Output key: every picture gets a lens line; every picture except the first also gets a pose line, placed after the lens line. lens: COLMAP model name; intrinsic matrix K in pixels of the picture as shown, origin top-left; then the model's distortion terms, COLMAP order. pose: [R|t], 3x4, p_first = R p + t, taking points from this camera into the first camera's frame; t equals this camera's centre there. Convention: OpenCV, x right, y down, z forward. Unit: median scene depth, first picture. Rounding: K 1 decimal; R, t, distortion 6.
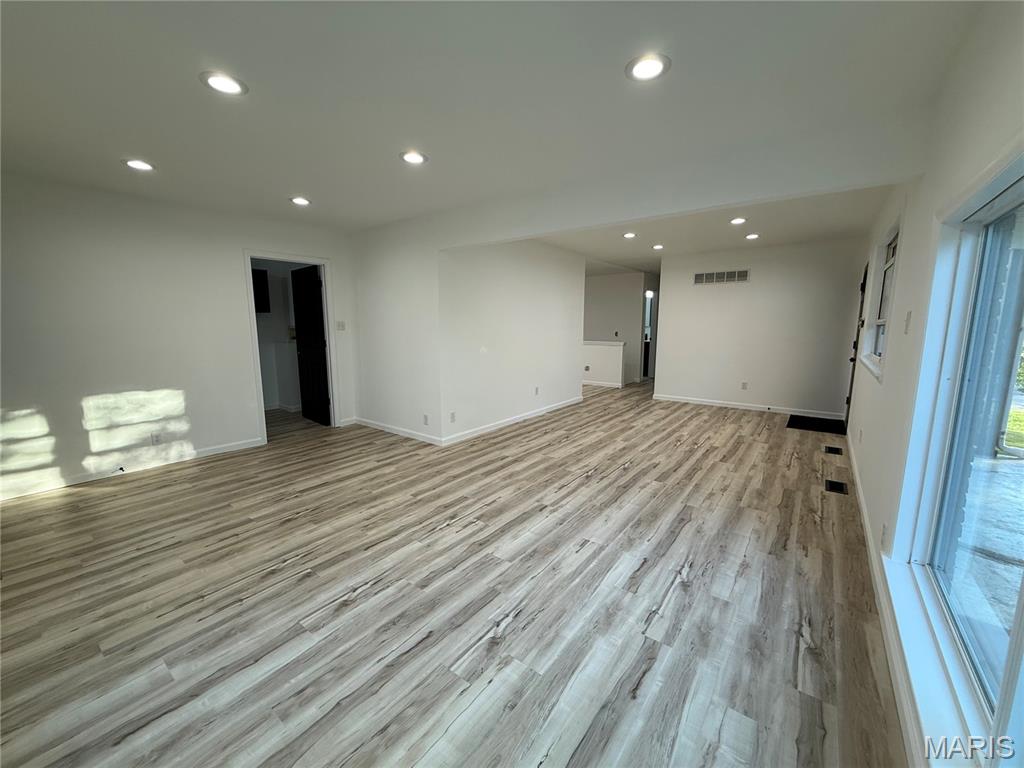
lens RADIAL K [[406.3, 0, 510.1], [0, 406.3, 383.2], [0, 0, 1]] dist [-0.002901, -0.000240]
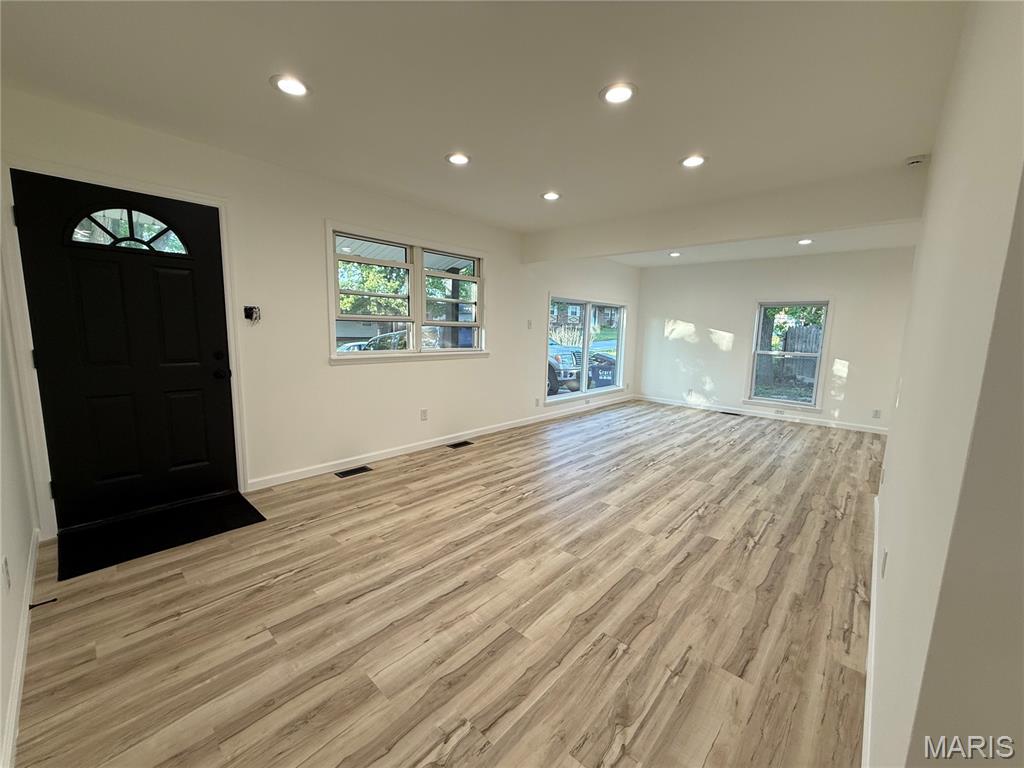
lens RADIAL K [[406.3, 0, 510.1], [0, 406.3, 383.2], [0, 0, 1]] dist [-0.002901, -0.000240]
pose [[-0.995717, -0.035703, 0.085283, 0.462767], [-0.010722, 0.960798, 0.277041, -0.267773], [-0.091831, 0.274940, -0.957066, 1.909246]]
